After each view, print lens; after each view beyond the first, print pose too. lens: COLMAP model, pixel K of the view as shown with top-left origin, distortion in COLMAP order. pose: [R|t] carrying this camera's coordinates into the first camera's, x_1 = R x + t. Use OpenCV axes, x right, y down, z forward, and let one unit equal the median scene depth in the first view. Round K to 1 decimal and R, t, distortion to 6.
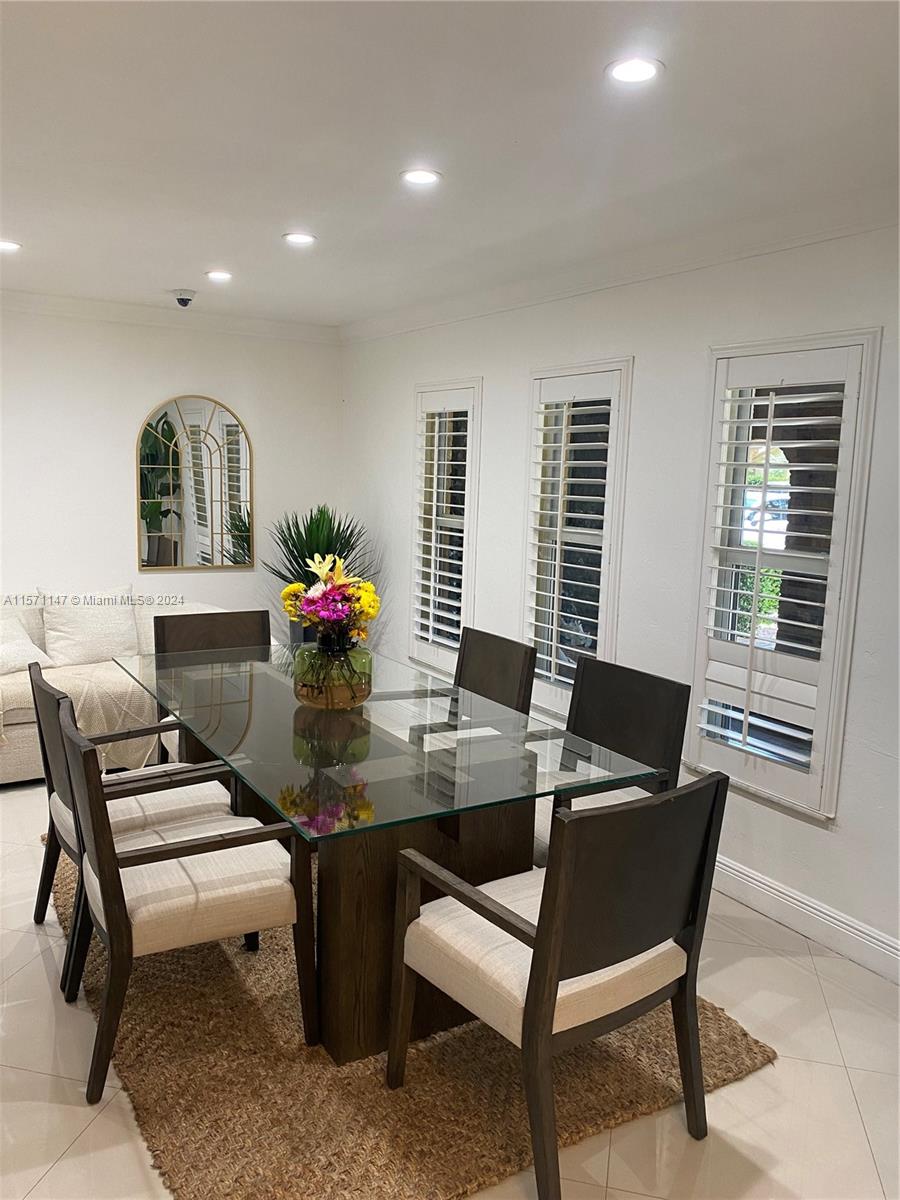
lens RADIAL K [[914.2, 0, 447.0], [0, 914.2, 634.7], [0, 0, 1]] dist [0.047477, -0.065027]
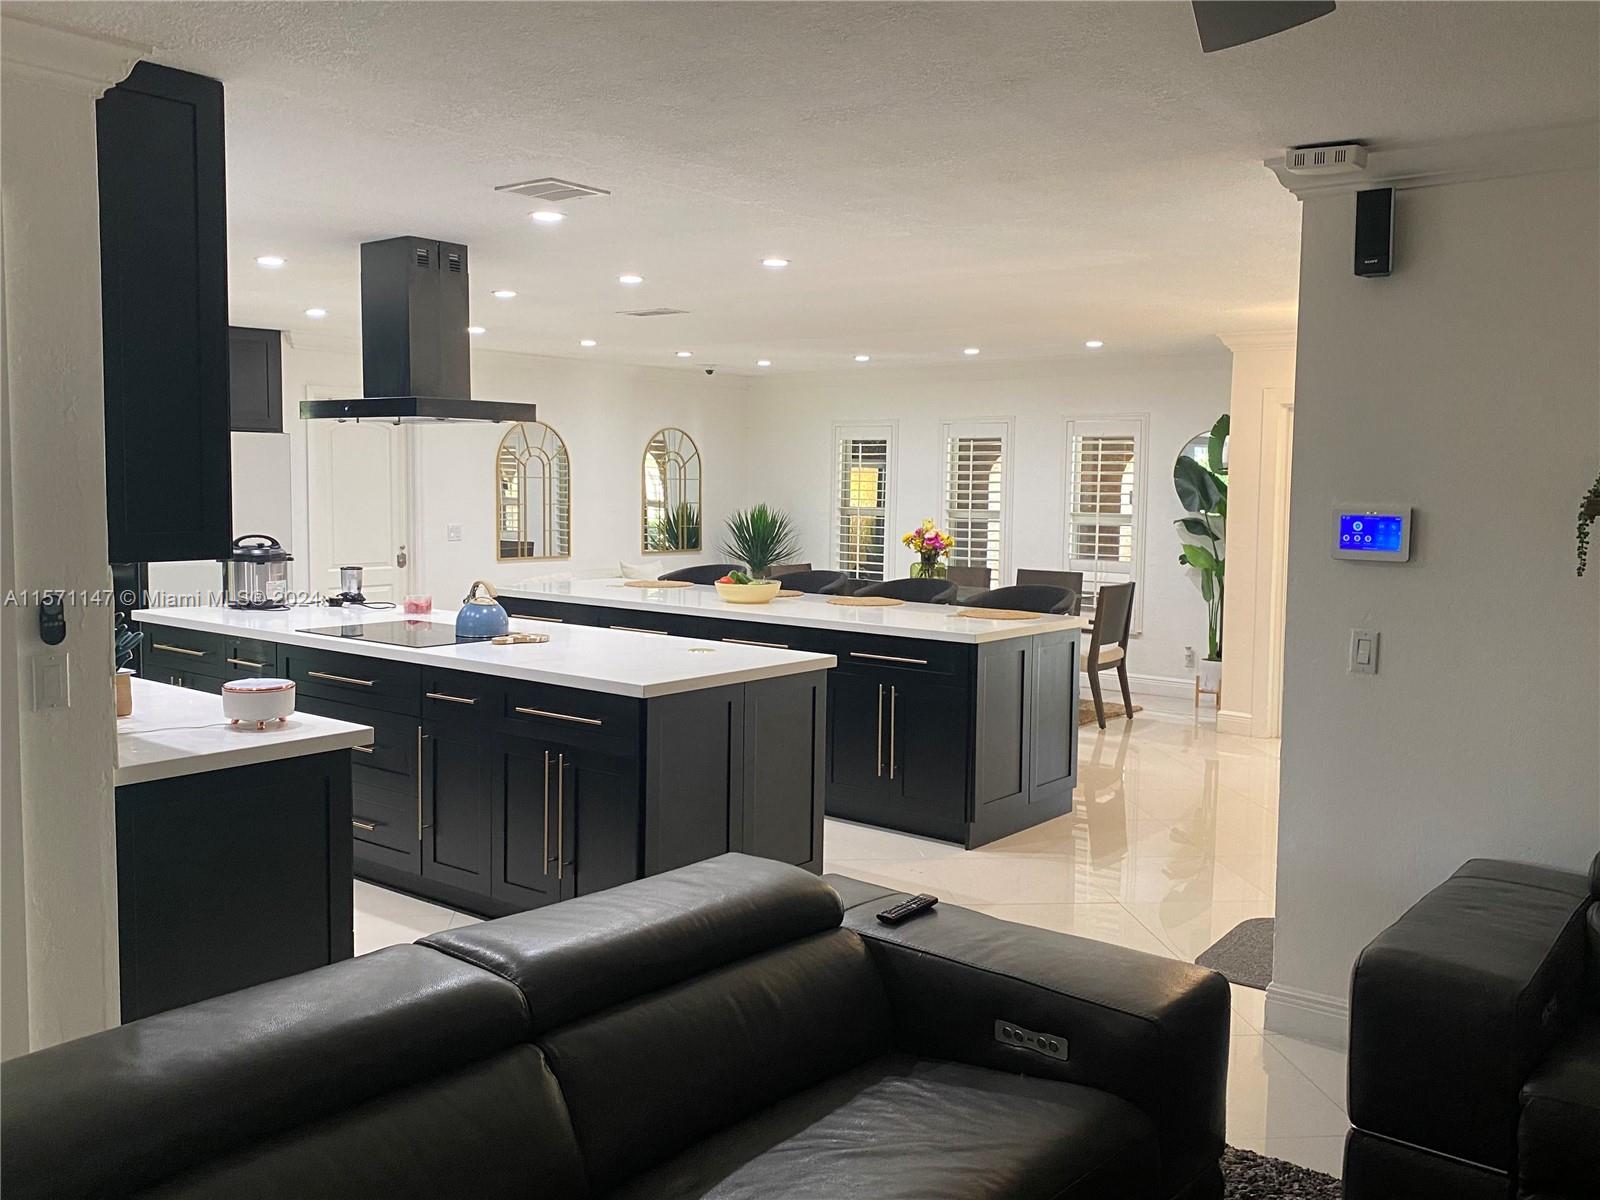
lens RADIAL K [[1452.7, 0, 832.3], [0, 1452.7, 592.7], [0, 0, 1]] dist [0.185796, -0.519949]
pose [[0.936635, -0.046663, 0.347185, -1.169826], [0.078421, 0.993866, -0.077983, 0.254576], [-0.341416, 0.100268, 0.934549, -1.592337]]
